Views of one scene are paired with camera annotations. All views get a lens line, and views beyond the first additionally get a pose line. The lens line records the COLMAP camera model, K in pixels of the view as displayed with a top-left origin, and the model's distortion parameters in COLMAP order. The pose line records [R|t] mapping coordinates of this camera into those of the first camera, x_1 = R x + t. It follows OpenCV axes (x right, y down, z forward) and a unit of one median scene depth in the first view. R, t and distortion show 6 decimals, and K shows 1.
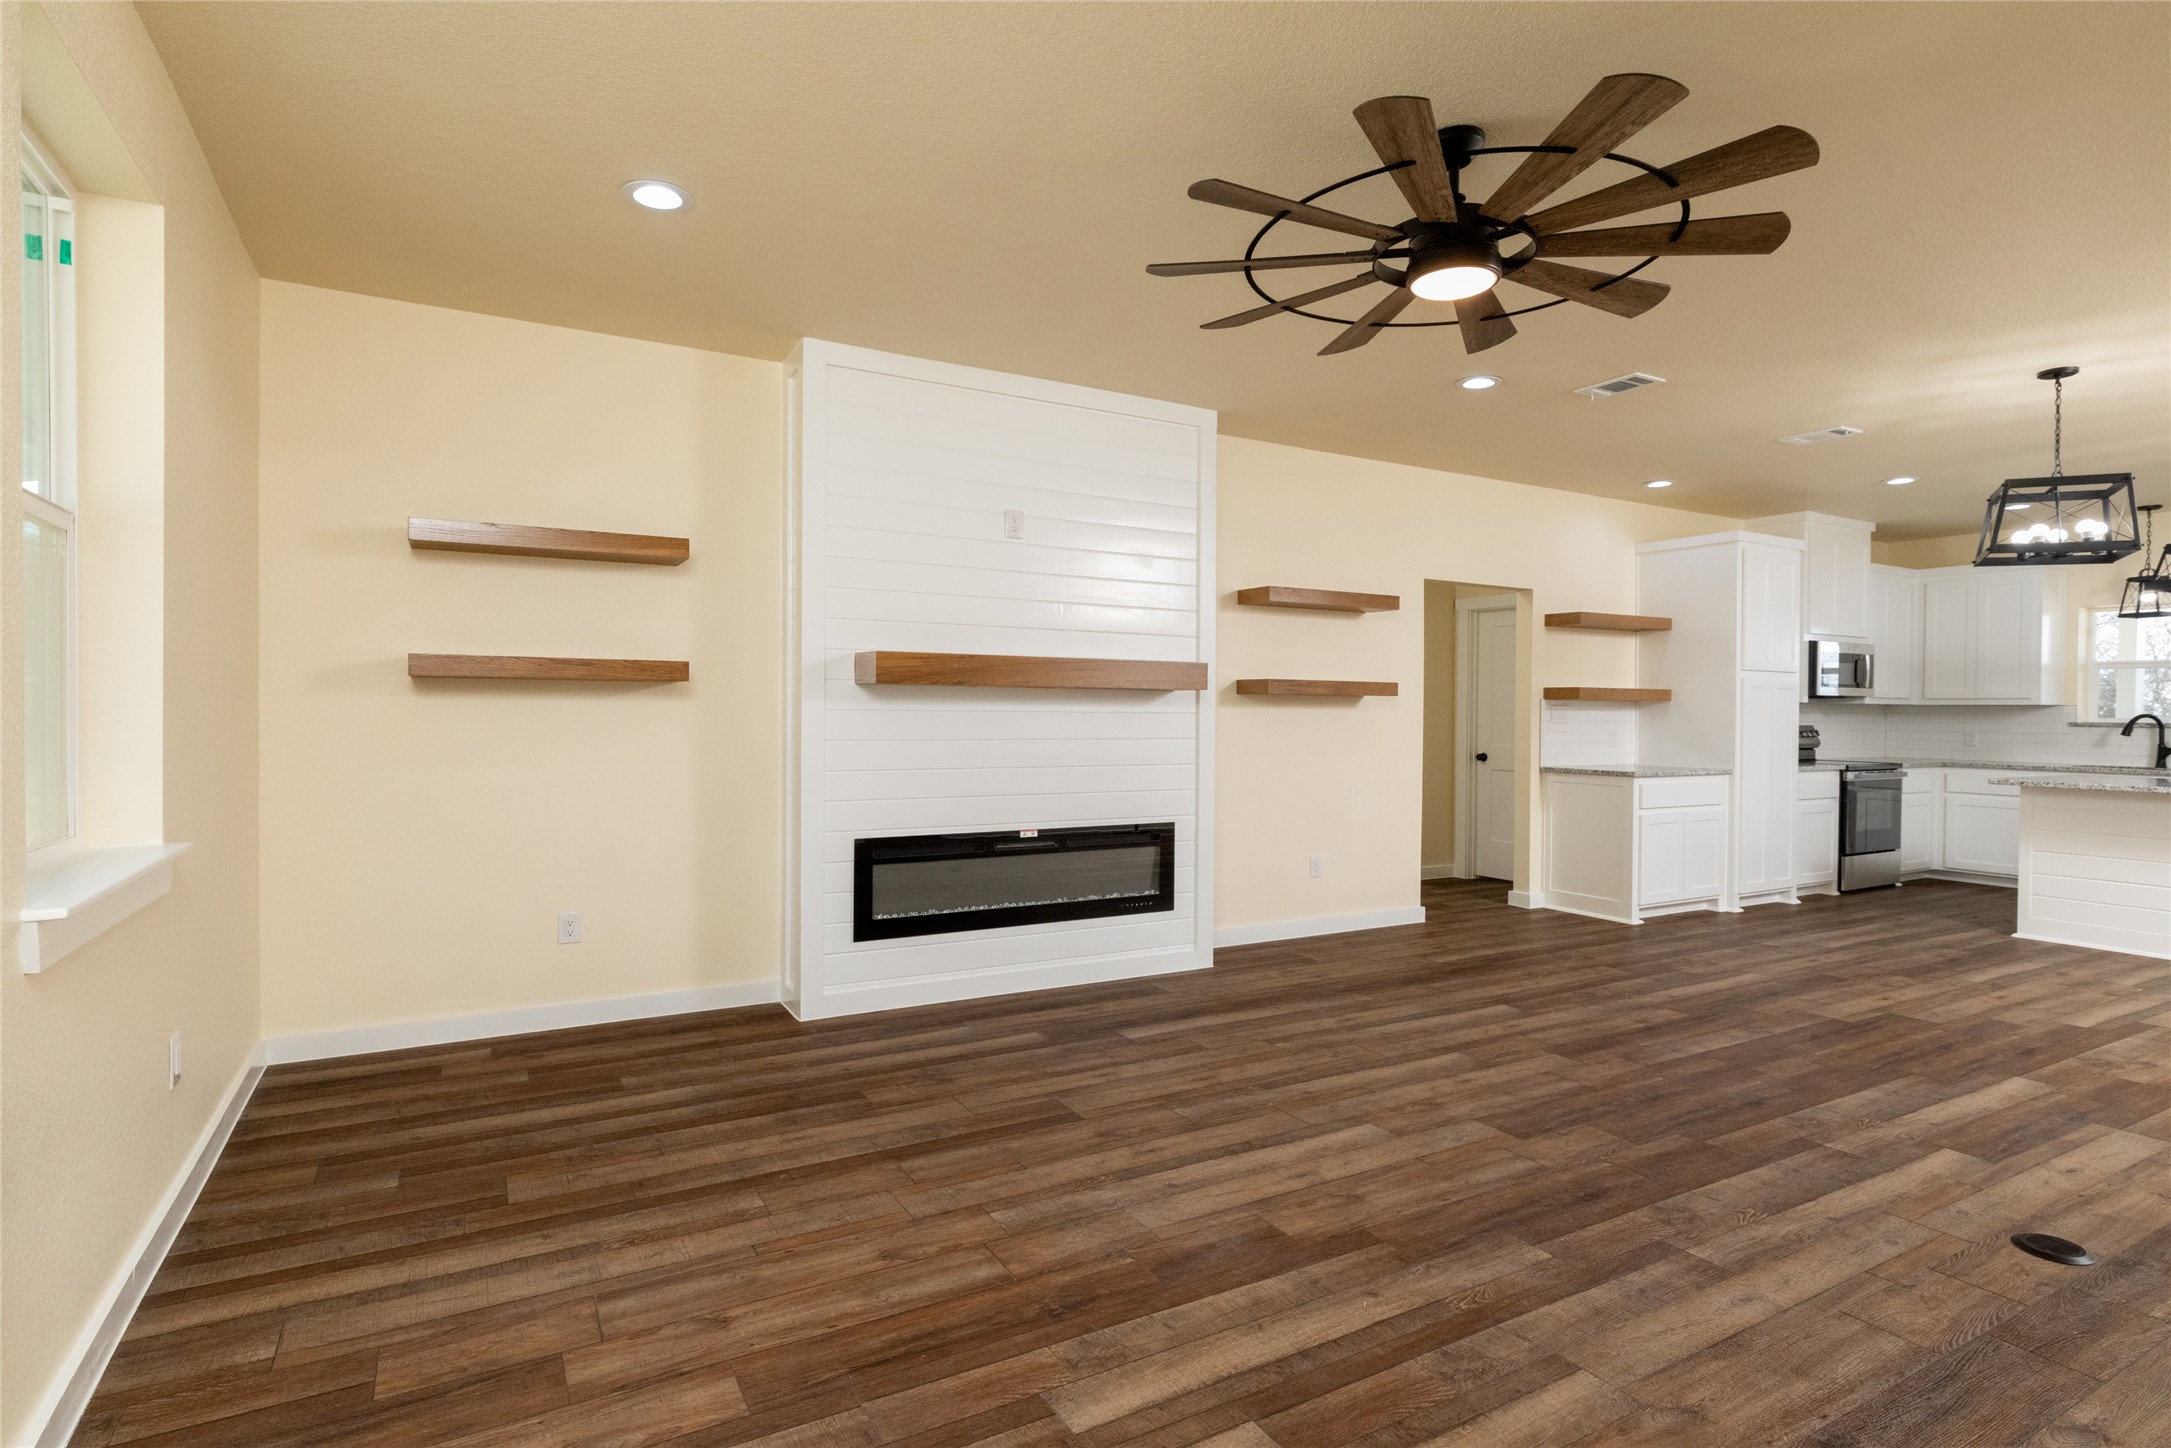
lens RADIAL K [[1072.8, 0, 1018.7], [0, 1072.8, 720.2], [0, 0, 1]] dist [0.001356, 0.000368]
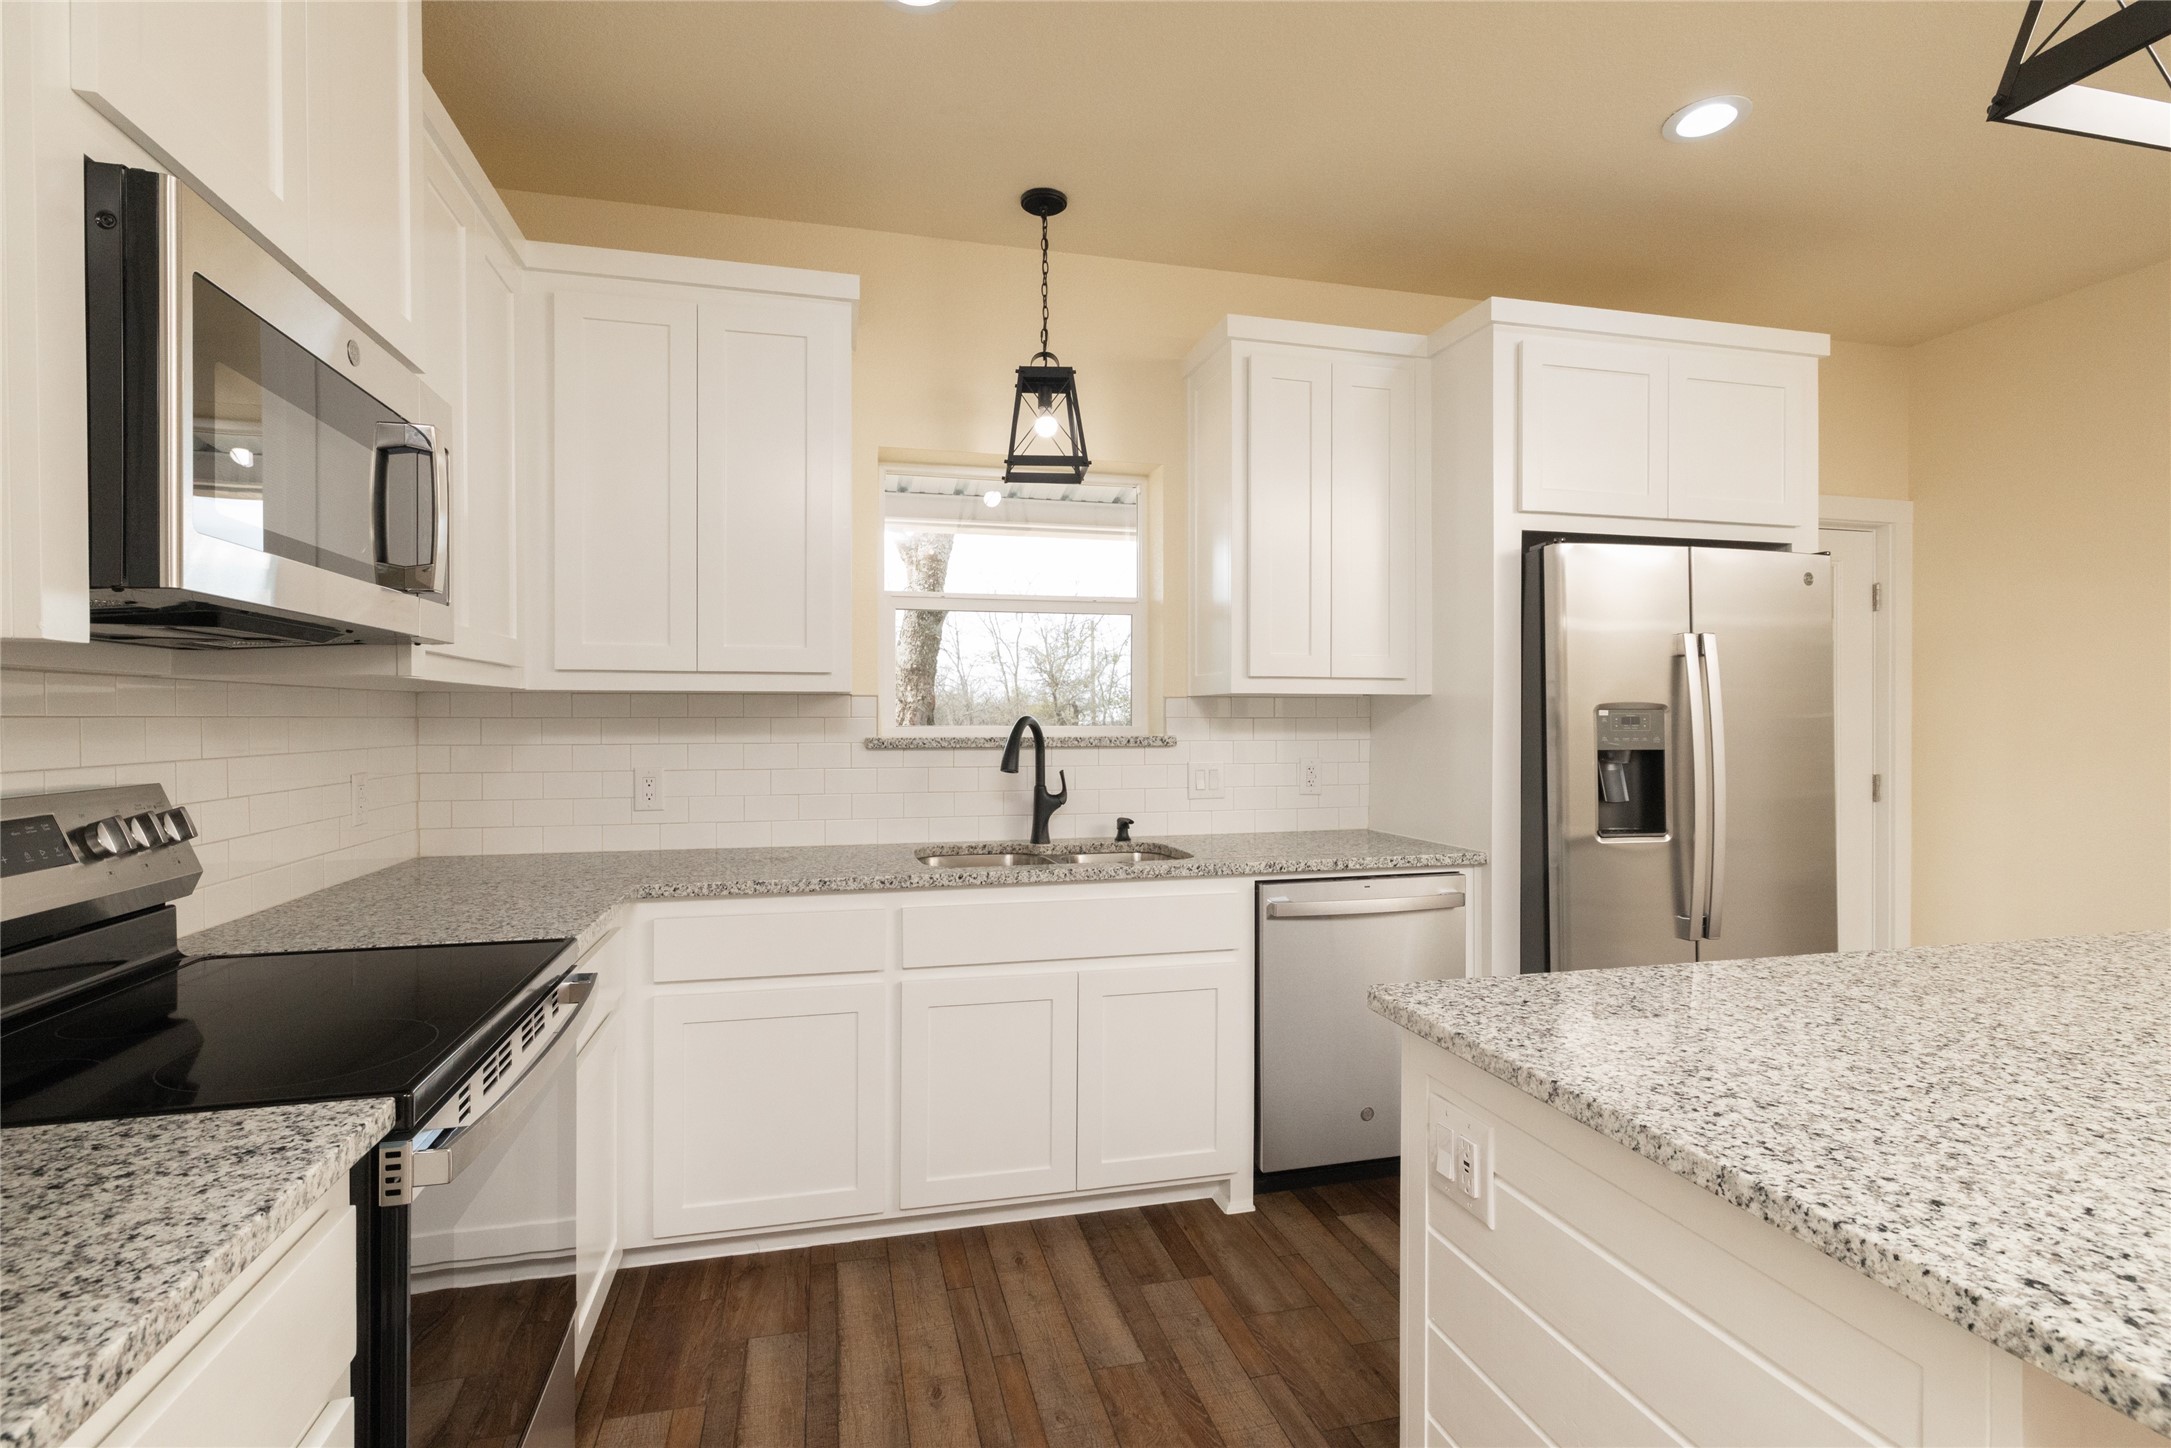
lens RADIAL K [[1053.6, 0, 1085.5], [0, 1053.6, 724.0], [0, 0, 1]] dist [-0.001189, -0.000170]
pose [[0.241101, -0.015309, 0.970379, 1.251397], [0.012812, 0.999839, 0.012590, -0.014288], [-0.970415, 0.009397, 0.241258, 1.663468]]
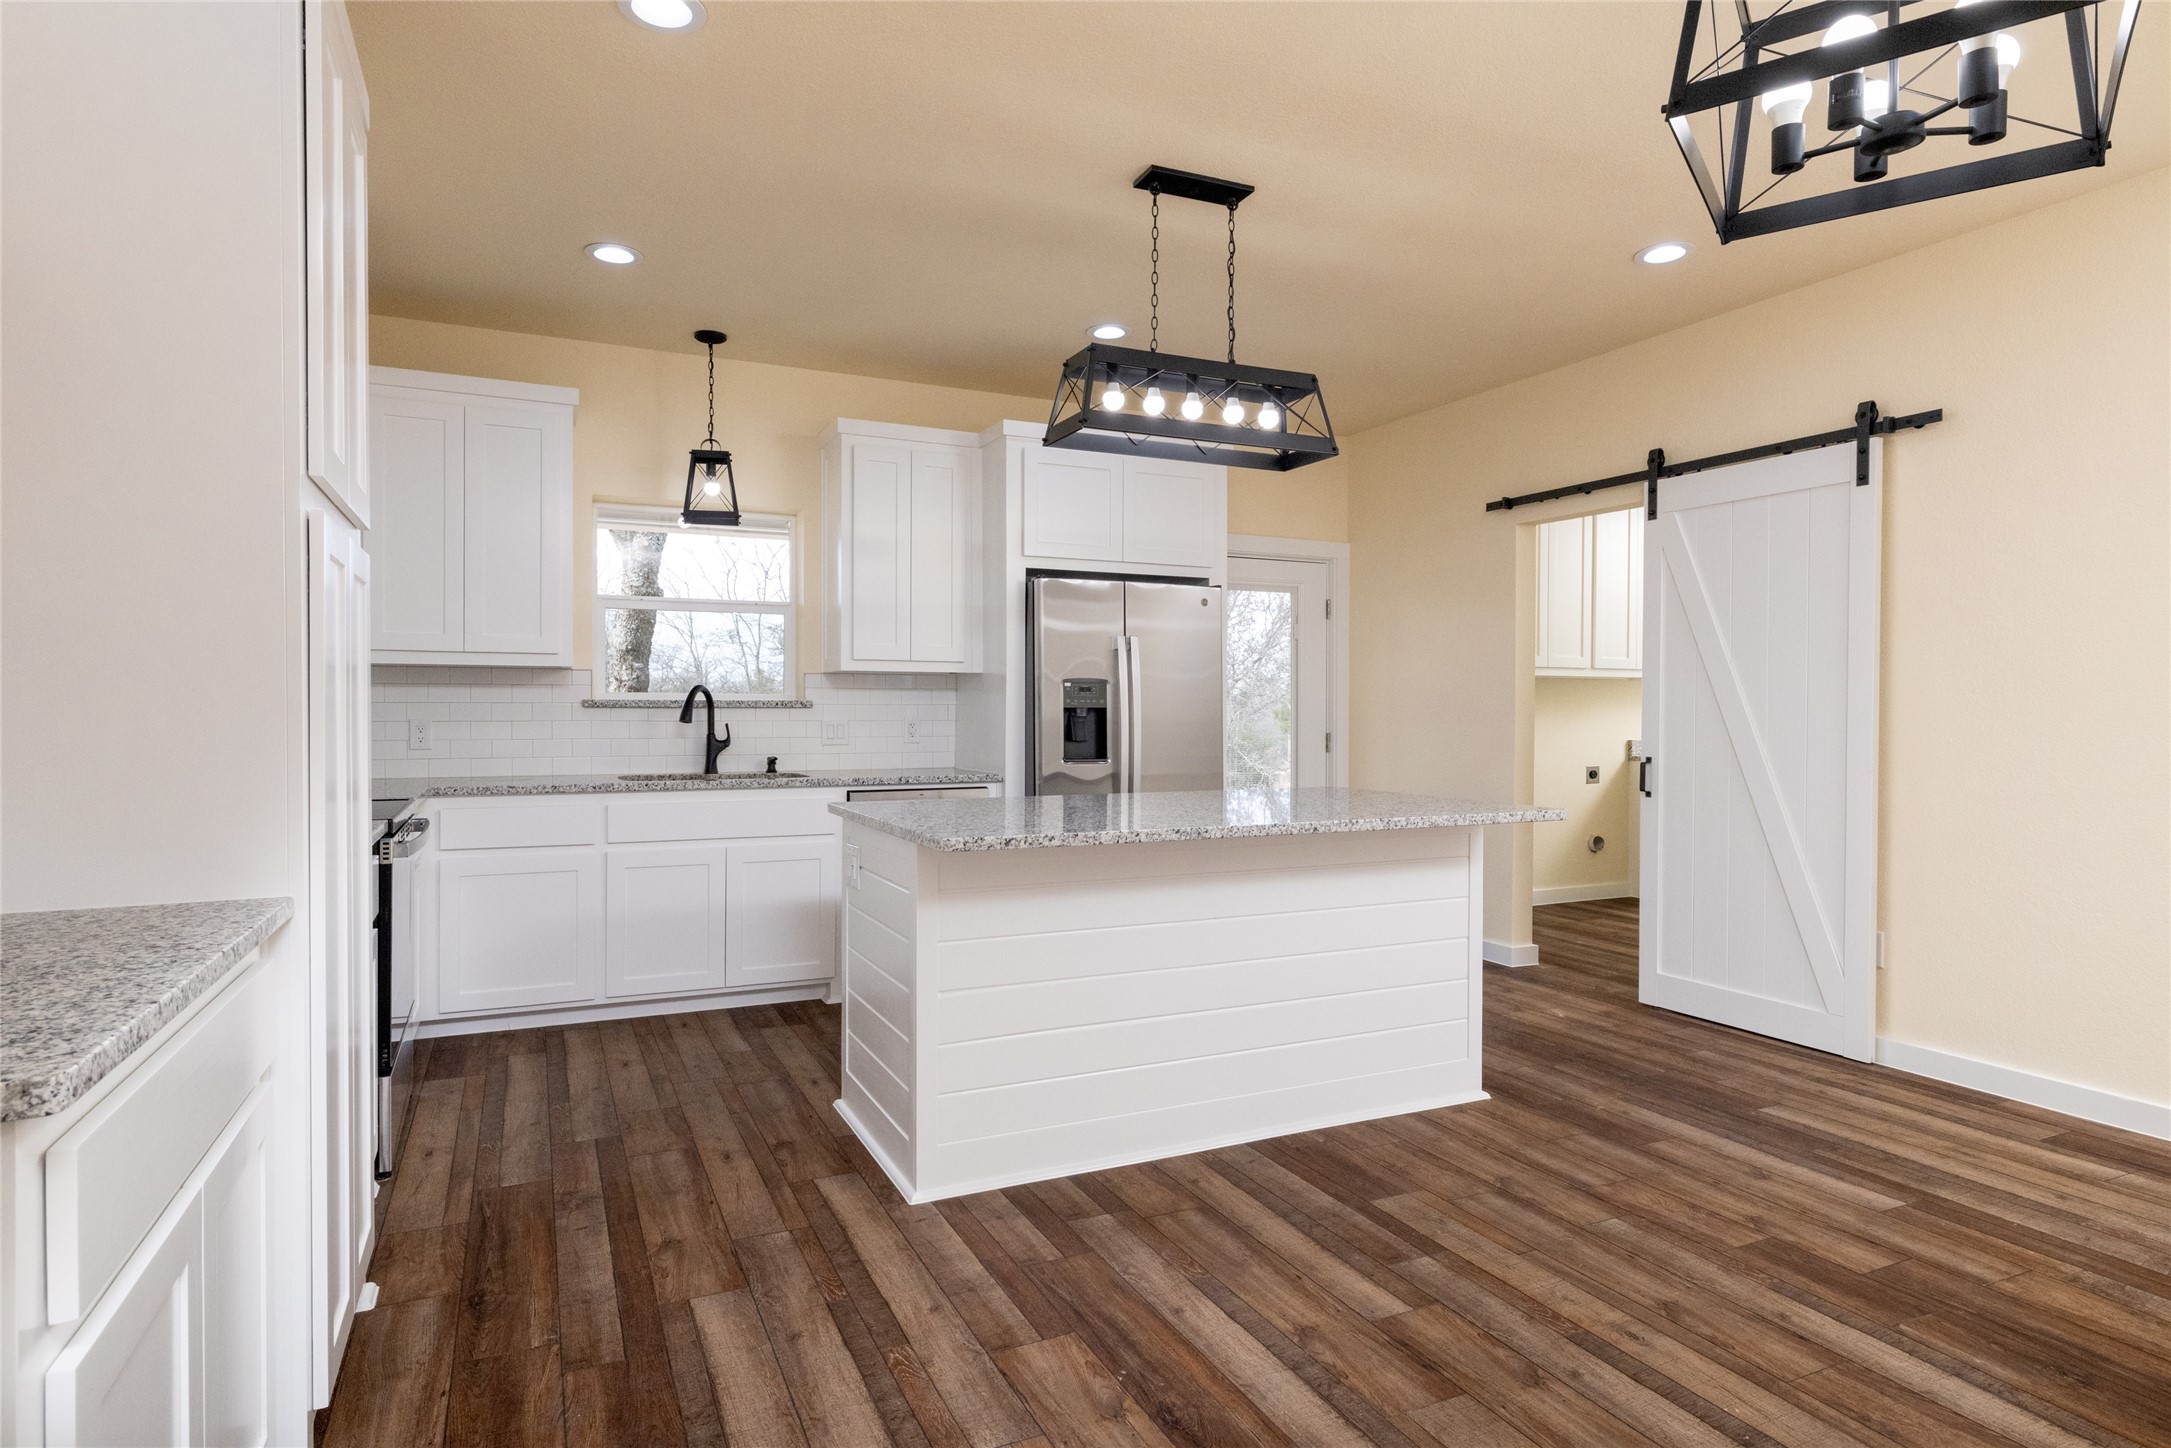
lens RADIAL K [[1212.0, 0, 1085.5], [0, 1212.0, 724.0], [0, 0, 1]] dist [0.000626, 0.001036]
pose [[0.055422, -0.022300, 0.998214, 0.727949], [0.008030, 0.999728, 0.021888, 0.005305], [-0.998431, 0.006802, 0.055586, 1.412284]]
